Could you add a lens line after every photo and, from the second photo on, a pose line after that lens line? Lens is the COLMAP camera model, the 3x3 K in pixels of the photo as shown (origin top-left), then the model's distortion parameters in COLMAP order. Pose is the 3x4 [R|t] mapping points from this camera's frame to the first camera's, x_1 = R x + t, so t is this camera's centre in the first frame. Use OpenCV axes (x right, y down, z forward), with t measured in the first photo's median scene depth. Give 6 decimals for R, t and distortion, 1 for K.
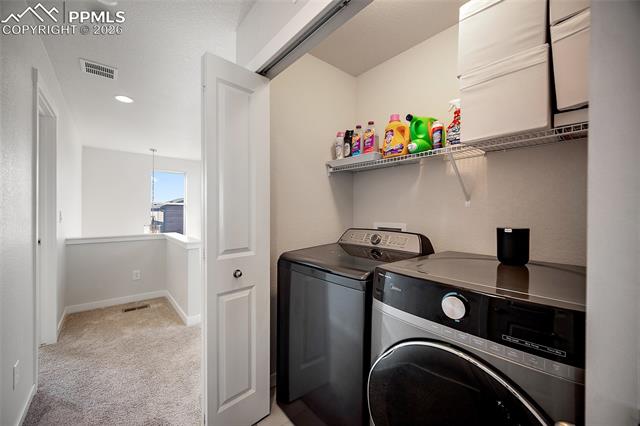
lens RADIAL K [[259.4, 0, 317.4], [0, 259.4, 209.0], [0, 0, 1]] dist [-0.000284, 0.000635]
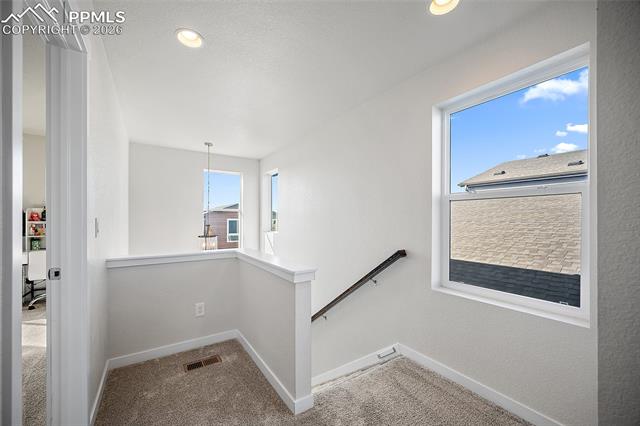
lens RADIAL K [[253.6, 0, 312.2], [0, 253.6, 216.1], [0, 0, 1]] dist [-0.001226, 0.000076]
pose [[0.993409, -0.002416, -0.114596, -0.394497], [0.002136, 0.999994, -0.002568, 0.007574], [0.114602, 0.002306, 0.993409, 0.440754]]
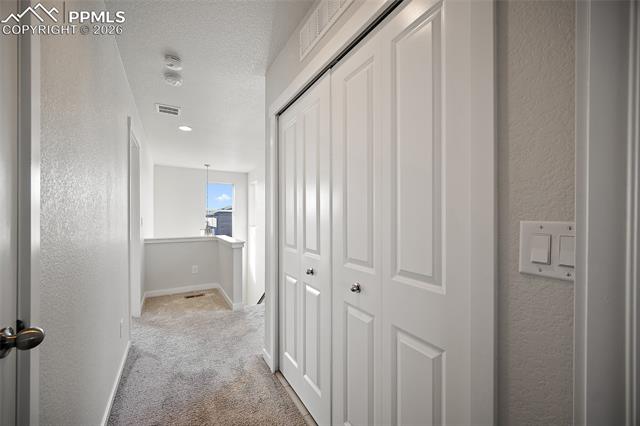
lens RADIAL K [[257.3, 0, 320.0], [0, 257.3, 213.0], [0, 0, 1]] dist [0.000733, -0.000048]
pose [[0.988008, -0.008704, -0.154158, 0.093547], [0.007833, 0.999950, -0.006256, 0.000409], [0.154205, 0.004973, 0.988026, -0.136603]]
